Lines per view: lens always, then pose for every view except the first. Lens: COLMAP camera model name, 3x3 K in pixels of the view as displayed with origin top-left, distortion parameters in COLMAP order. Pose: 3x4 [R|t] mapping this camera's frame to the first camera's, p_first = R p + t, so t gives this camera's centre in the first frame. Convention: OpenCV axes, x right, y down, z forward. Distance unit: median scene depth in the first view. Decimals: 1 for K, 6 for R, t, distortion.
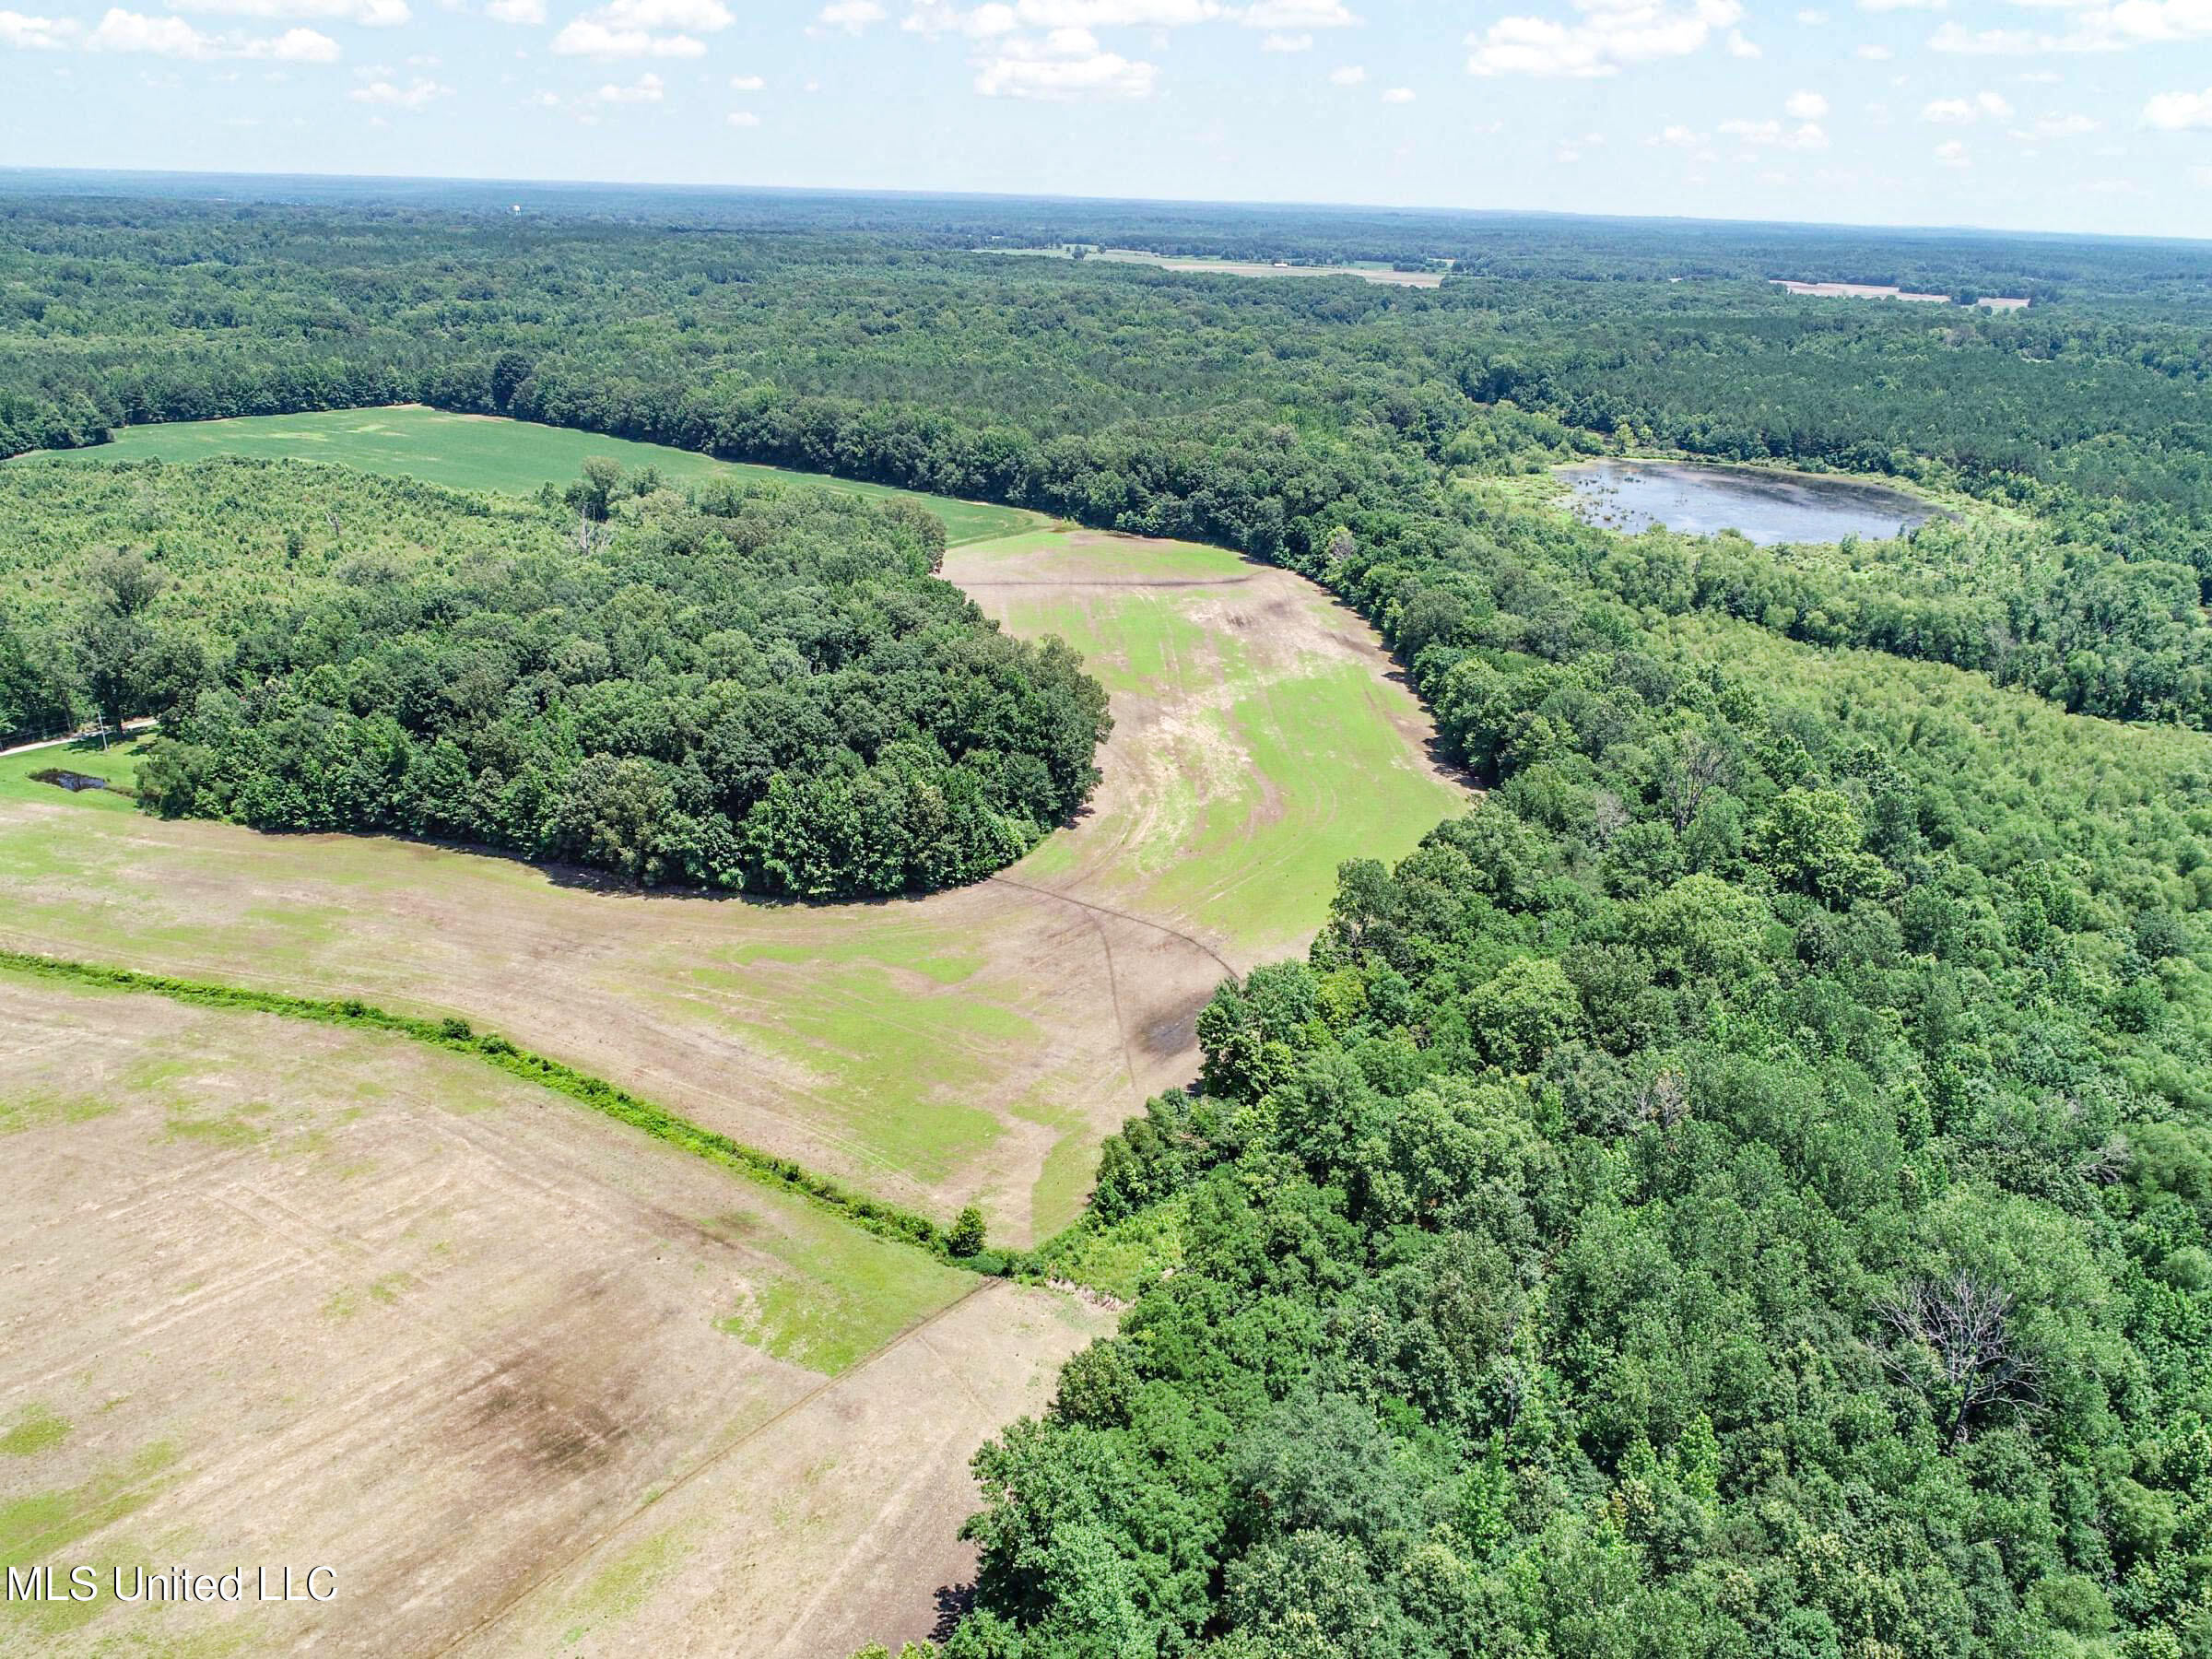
lens RADIAL K [[1662.8, 0, 1122.0], [0, 1662.8, 822.4], [0, 0, 1]] dist [-0.004455, -0.007288]
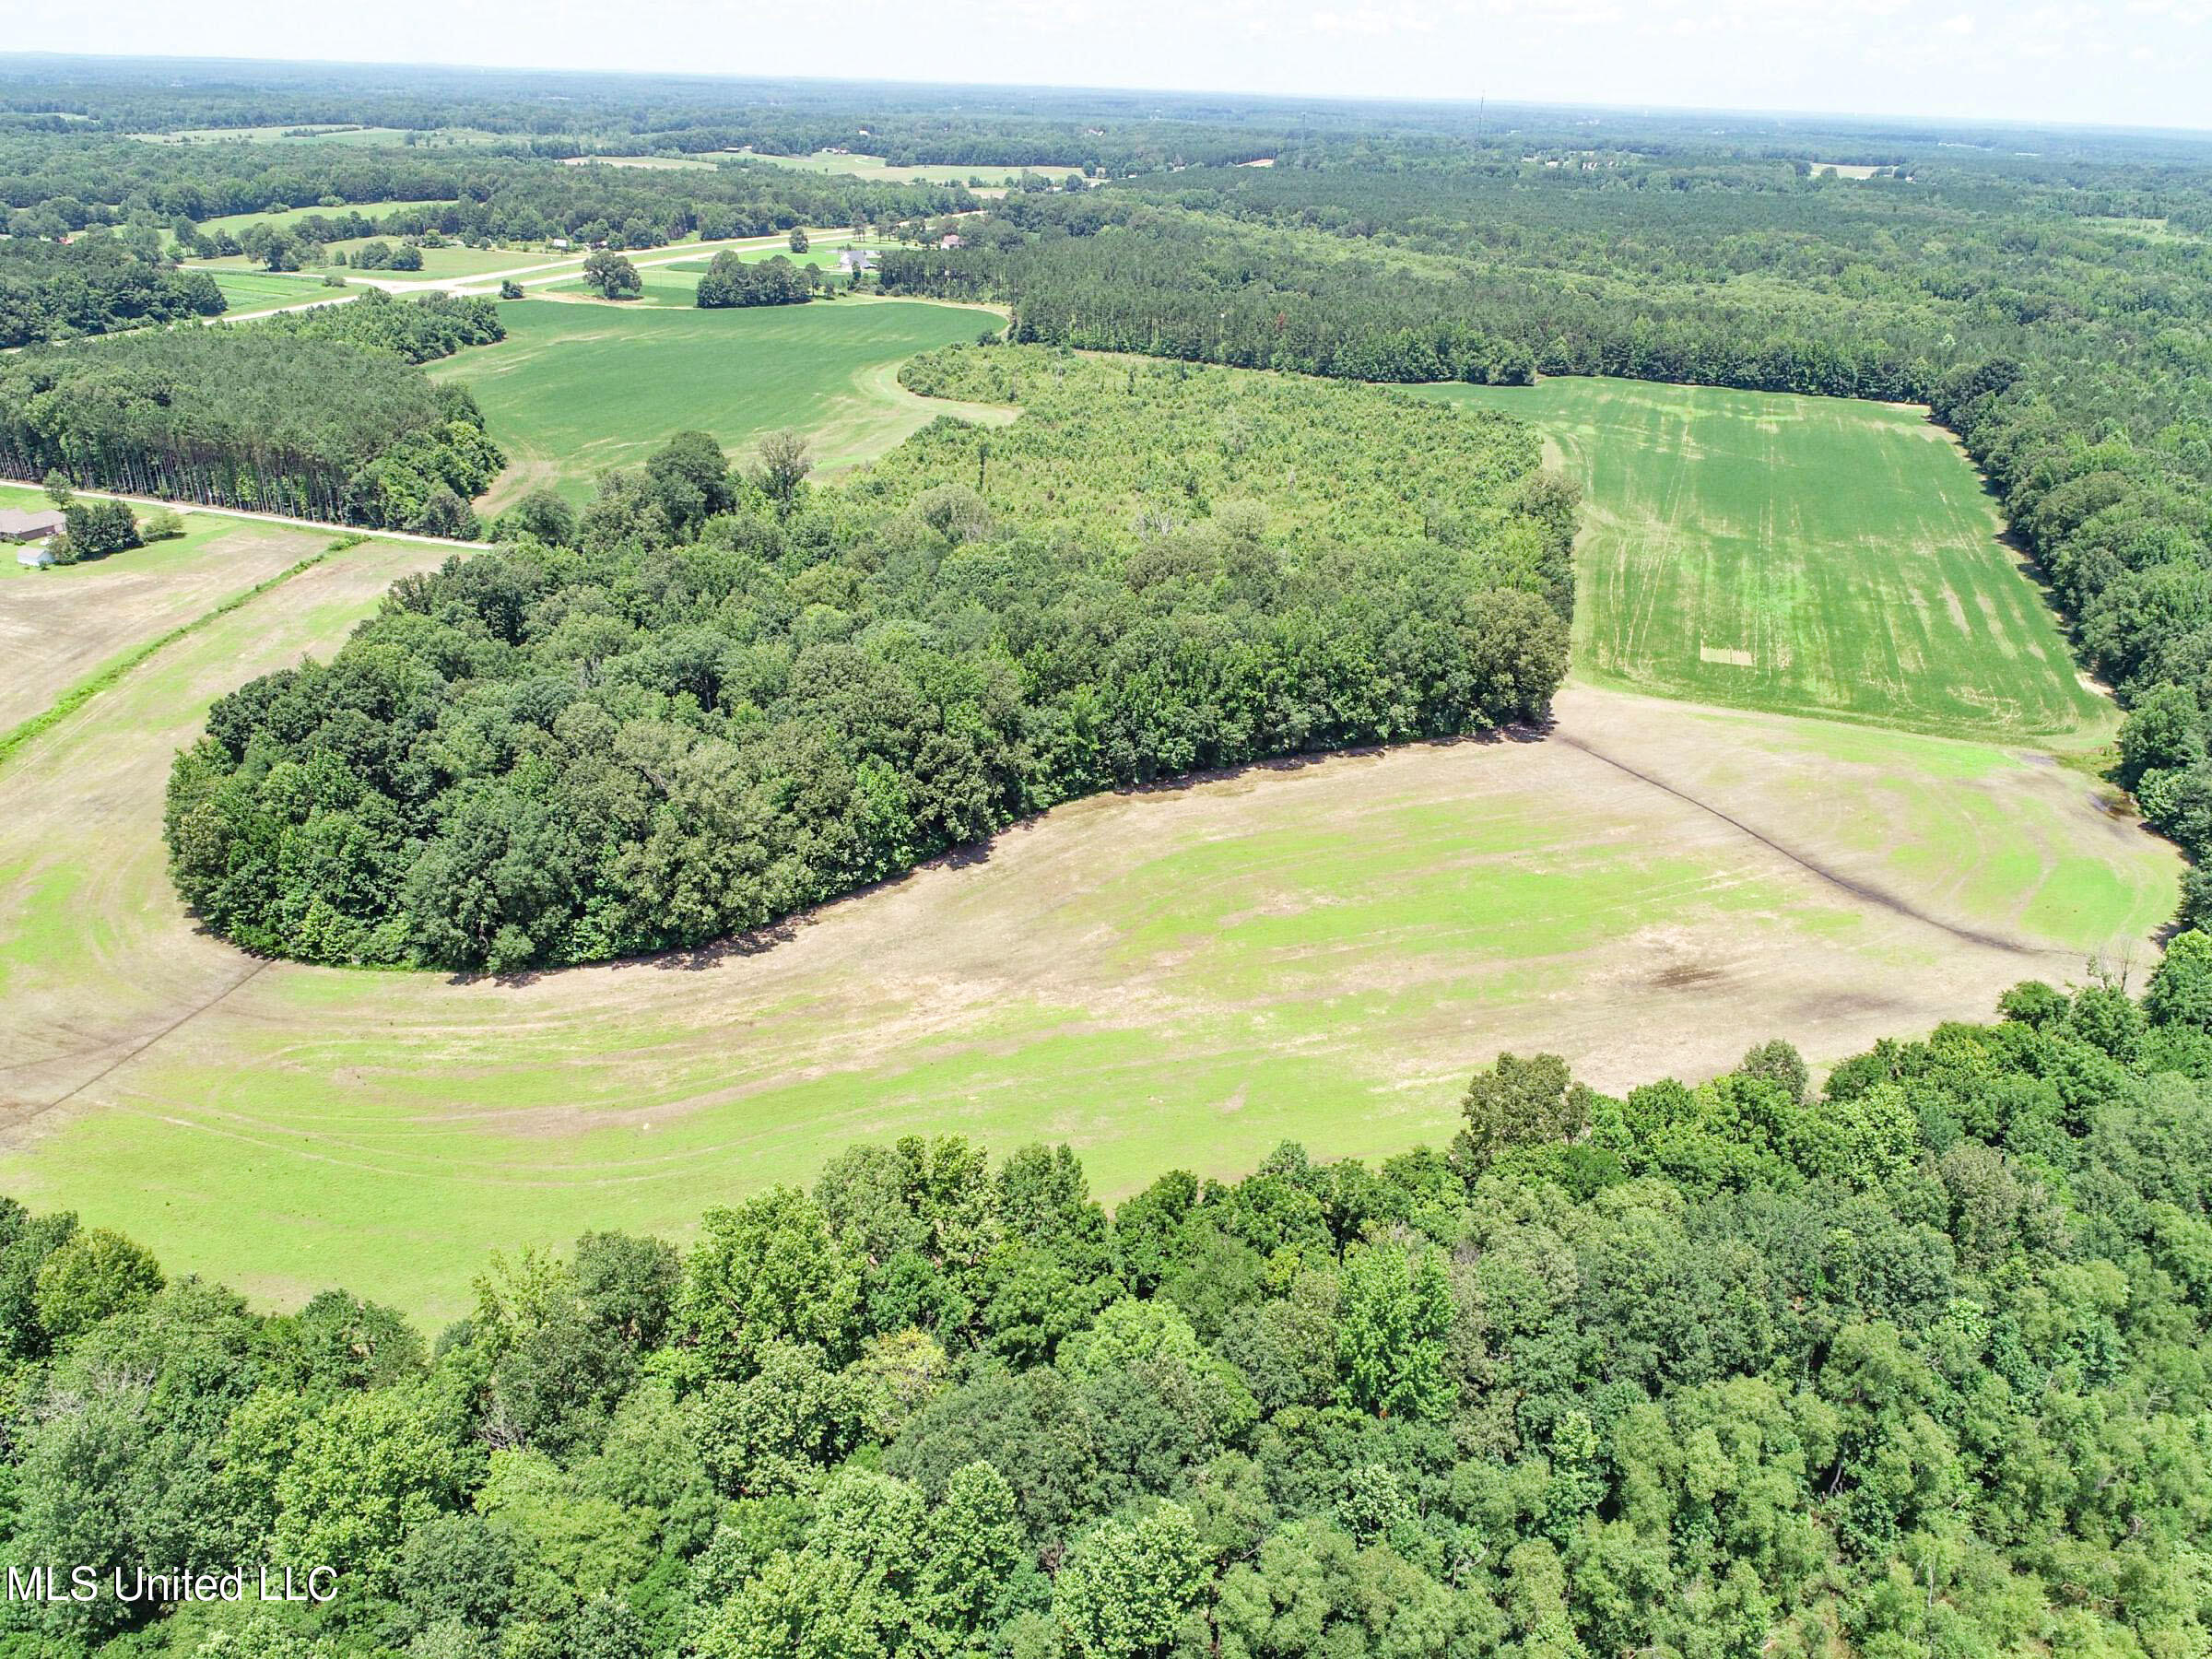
lens RADIAL K [[1662.8, 0, 1128.7], [0, 1662.8, 841.1], [0, 0, 1]] dist [-0.004455, -0.007288]
pose [[0.313105, 0.377238, -0.871583, 0.310871], [-0.357108, 0.897144, 0.260014, -0.160114], [0.880022, 0.229837, 0.415614, 0.436207]]
